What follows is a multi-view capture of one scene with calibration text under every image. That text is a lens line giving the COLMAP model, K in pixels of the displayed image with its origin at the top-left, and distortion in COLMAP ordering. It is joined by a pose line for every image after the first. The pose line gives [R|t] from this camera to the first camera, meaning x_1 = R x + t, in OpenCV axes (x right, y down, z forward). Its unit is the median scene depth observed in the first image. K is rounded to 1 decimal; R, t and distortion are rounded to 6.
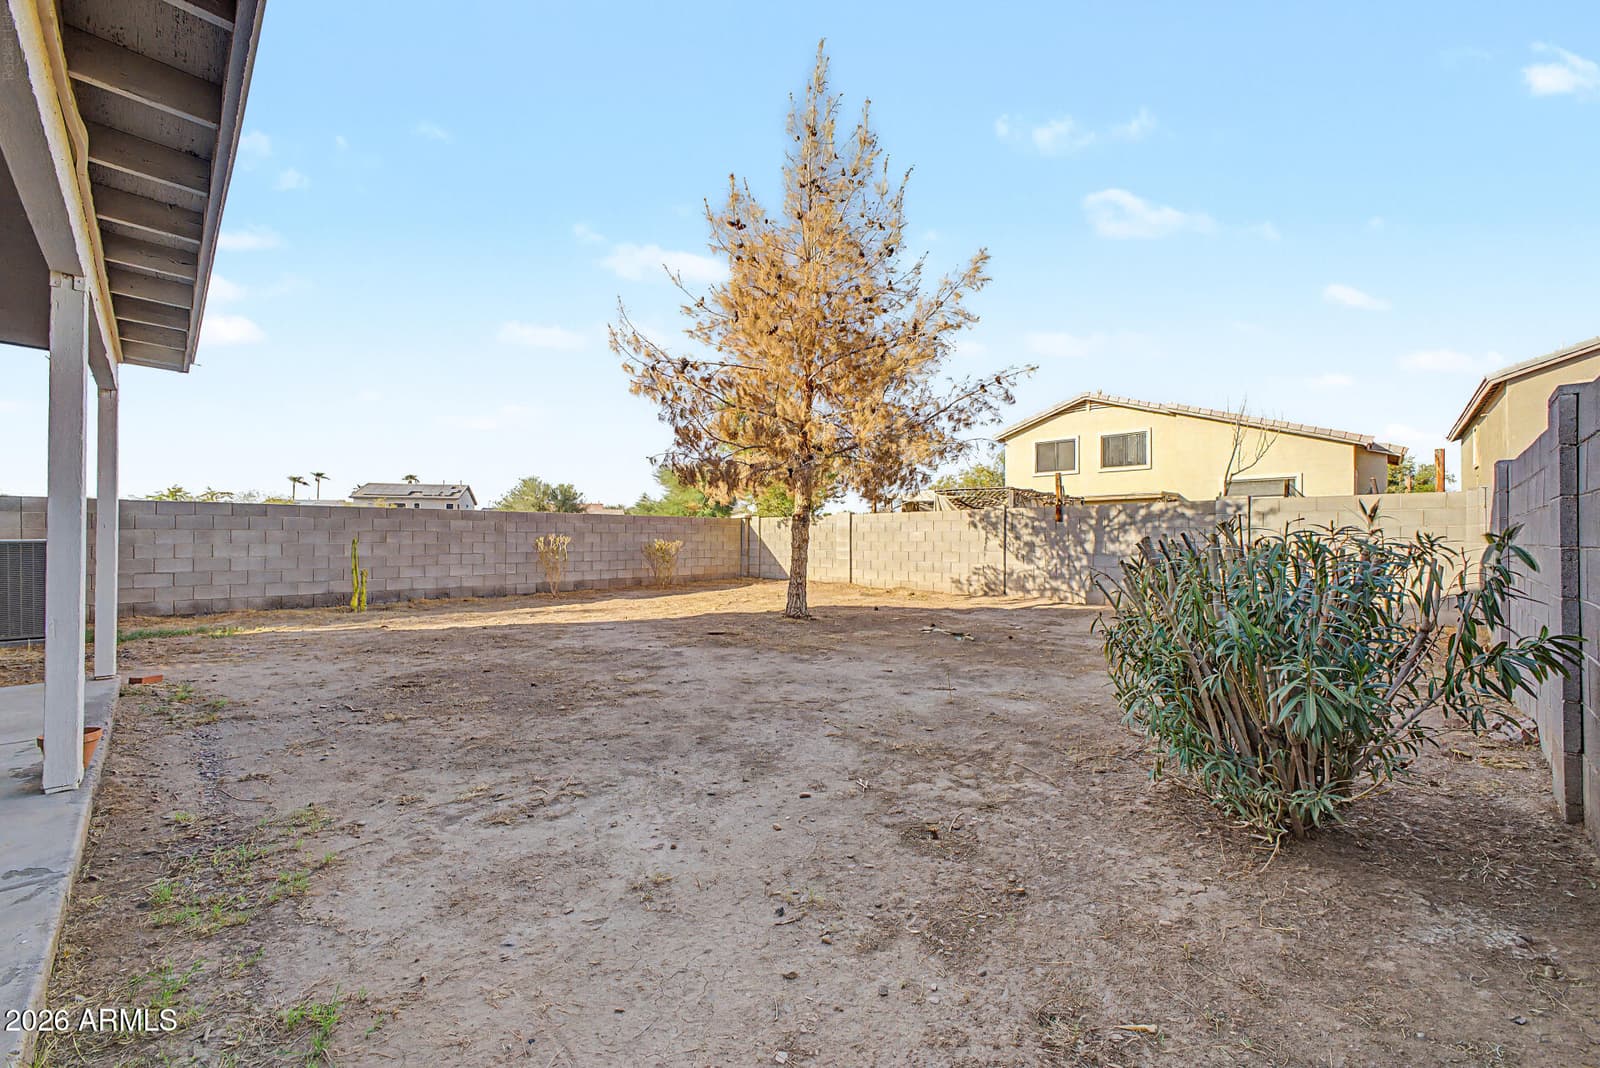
lens RADIAL K [[632.3, 0, 800.0], [0, 632.3, 534.0], [0, 0, 1]] dist [0.019735, -0.000146]
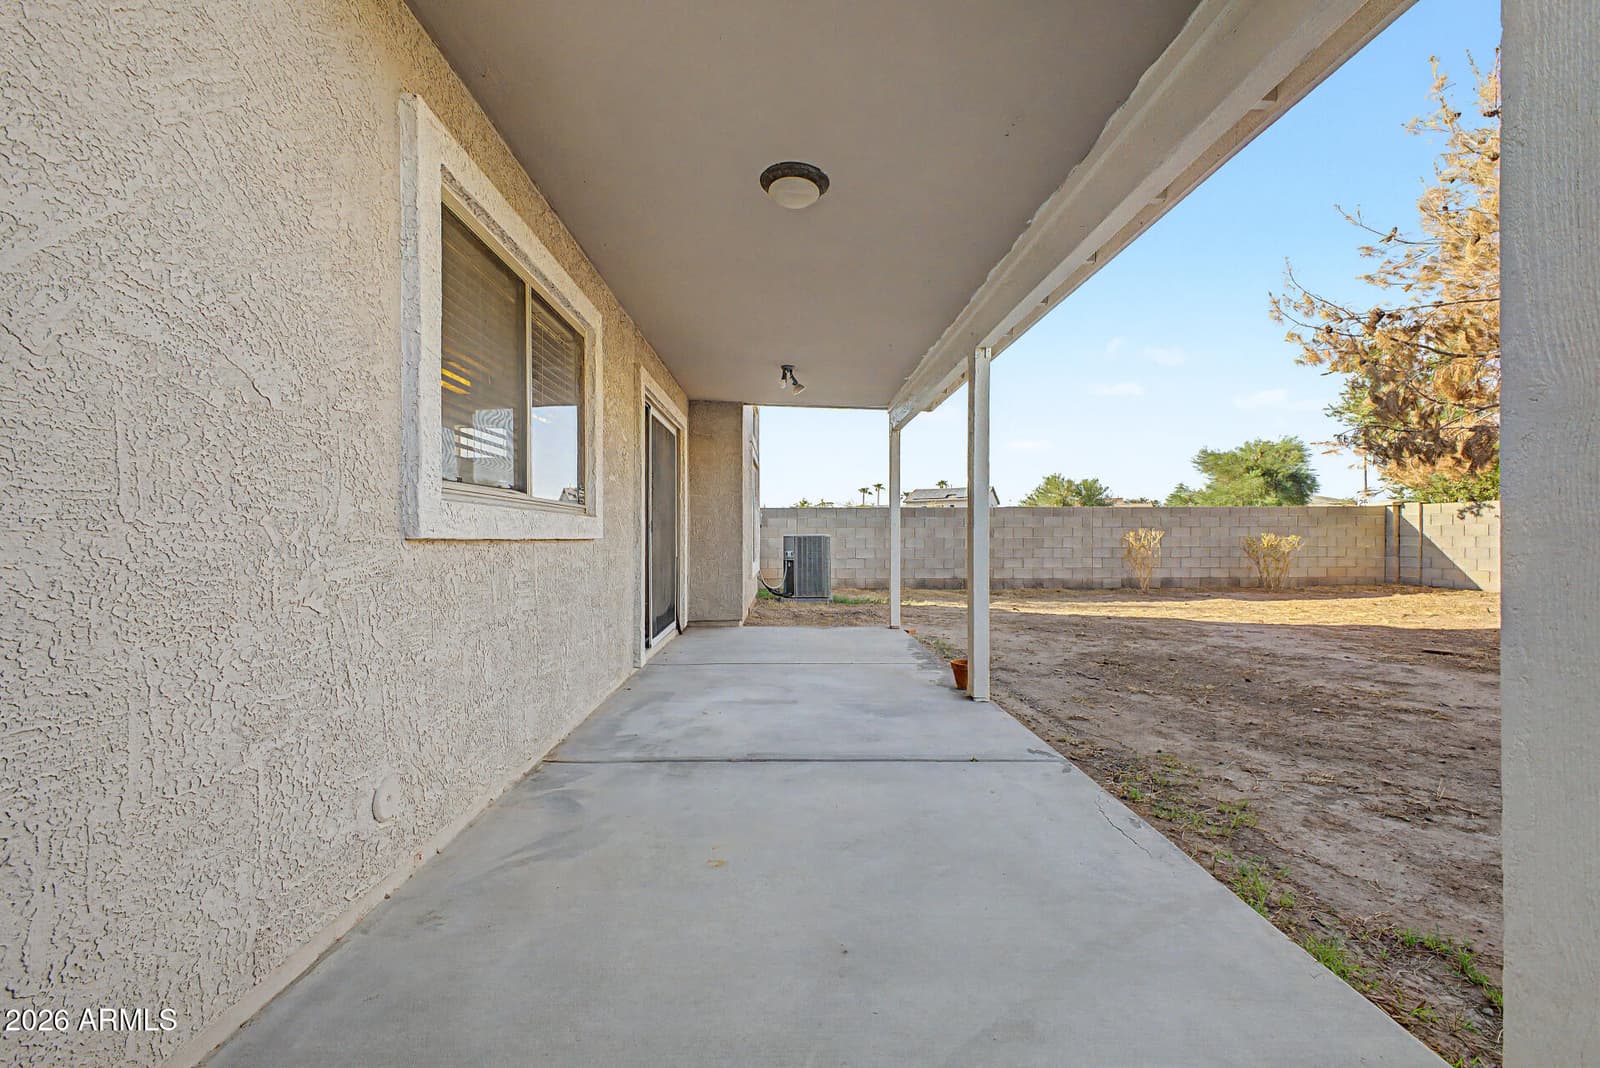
lens RADIAL K [[632.3, 0, 800.0], [0, 632.3, 534.0], [0, 0, 1]] dist [0.019735, -0.000146]
pose [[0.727166, -0.003980, -0.686450, -0.102862], [0.007084, 0.999973, 0.001707, 0.003014], [0.686425, -0.006104, 0.727175, -0.073604]]
